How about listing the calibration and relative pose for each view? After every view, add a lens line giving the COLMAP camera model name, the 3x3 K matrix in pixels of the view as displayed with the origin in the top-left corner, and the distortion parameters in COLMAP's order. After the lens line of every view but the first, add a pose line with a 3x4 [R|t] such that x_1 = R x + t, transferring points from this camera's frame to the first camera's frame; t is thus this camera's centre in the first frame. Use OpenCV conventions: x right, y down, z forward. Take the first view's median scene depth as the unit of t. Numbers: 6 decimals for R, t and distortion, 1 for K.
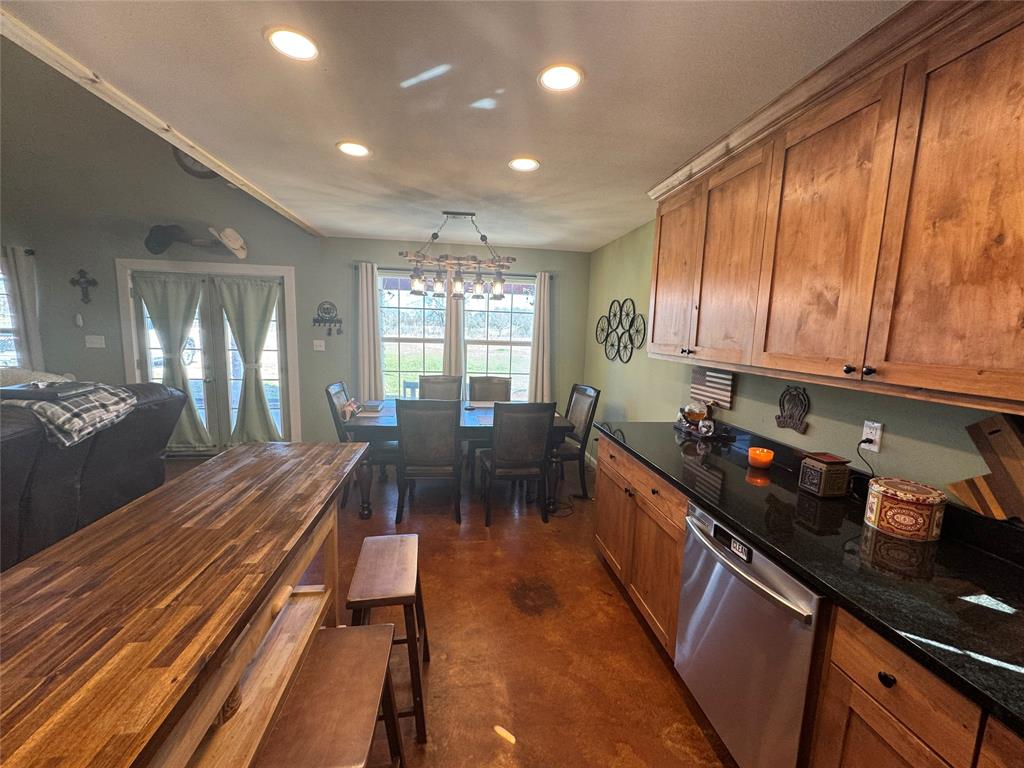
lens RADIAL K [[407.7, 0, 511.9], [0, 407.7, 385.7], [0, 0, 1]] dist [-0.002179, 0.000102]
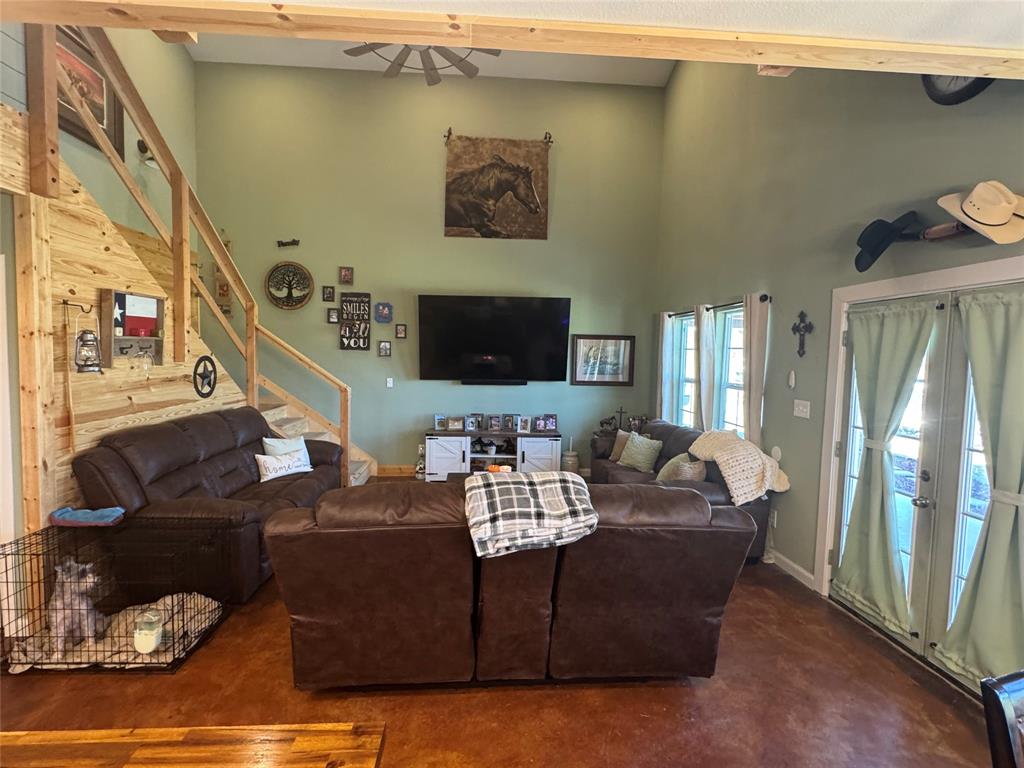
lens RADIAL K [[494.6, 0, 479.1], [0, 494.6, 381.7], [0, 0, 1]] dist [-0.031860, 0.000629]
pose [[-0.129690, 0.027896, -0.991162, -0.177811], [-0.154580, 0.986814, 0.048000, -0.189880], [0.979431, 0.159439, -0.123668, 0.944249]]
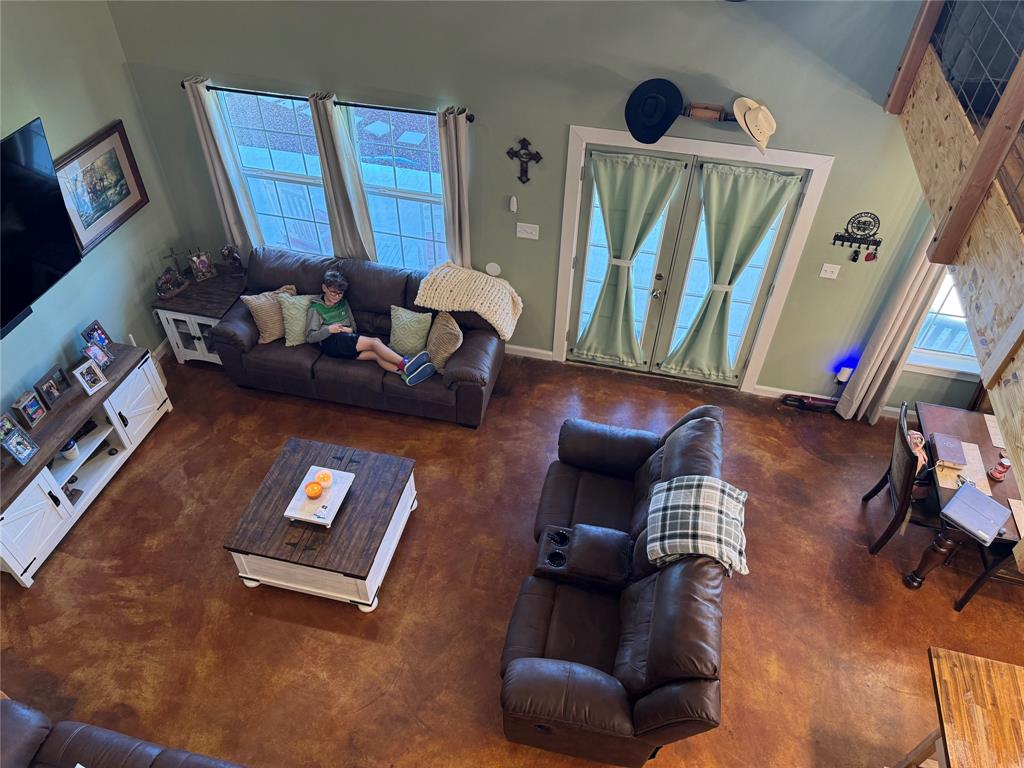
lens RADIAL K [[716.3, 0, 510.8], [0, 716.3, 405.9], [0, 0, 1]] dist [-0.001243, -0.006338]
pose [[0.928996, 0.247796, -0.274889, -1.078995], [-0.032986, 0.795245, 0.605391, -1.112263], [0.368617, -0.553338, 0.746953, -0.265678]]
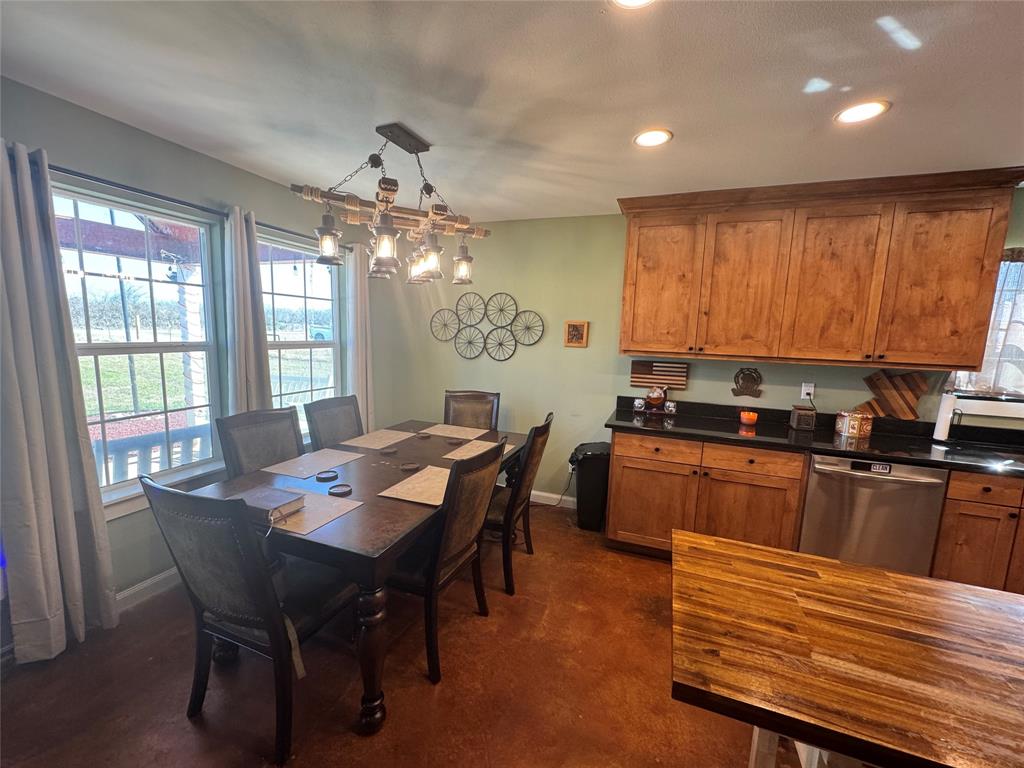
lens RADIAL K [[407.7, 0, 515.0], [0, 407.7, 385.7], [0, 0, 1]] dist [-0.002179, 0.000102]
pose [[0.482551, -0.133096, 0.865696, -0.854484], [0.104404, 0.990081, 0.094024, -0.134474], [-0.869623, 0.045011, 0.491660, 0.802525]]
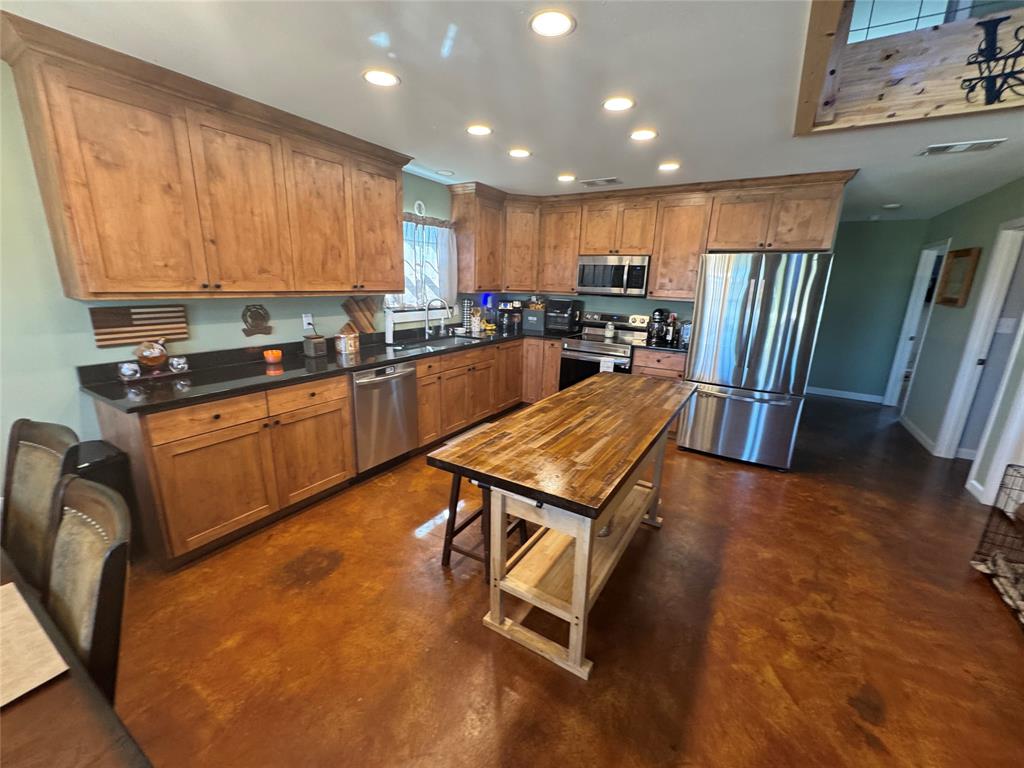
lens RADIAL K [[407.7, 0, 507.5], [0, 407.7, 385.0], [0, 0, 1]] dist [-0.002179, 0.000102]
pose [[-0.761708, -0.209930, 0.612969, -0.743677], [0.039807, 0.929105, 0.367667, -0.181939], [-0.646697, 0.304455, -0.699350, 1.201328]]
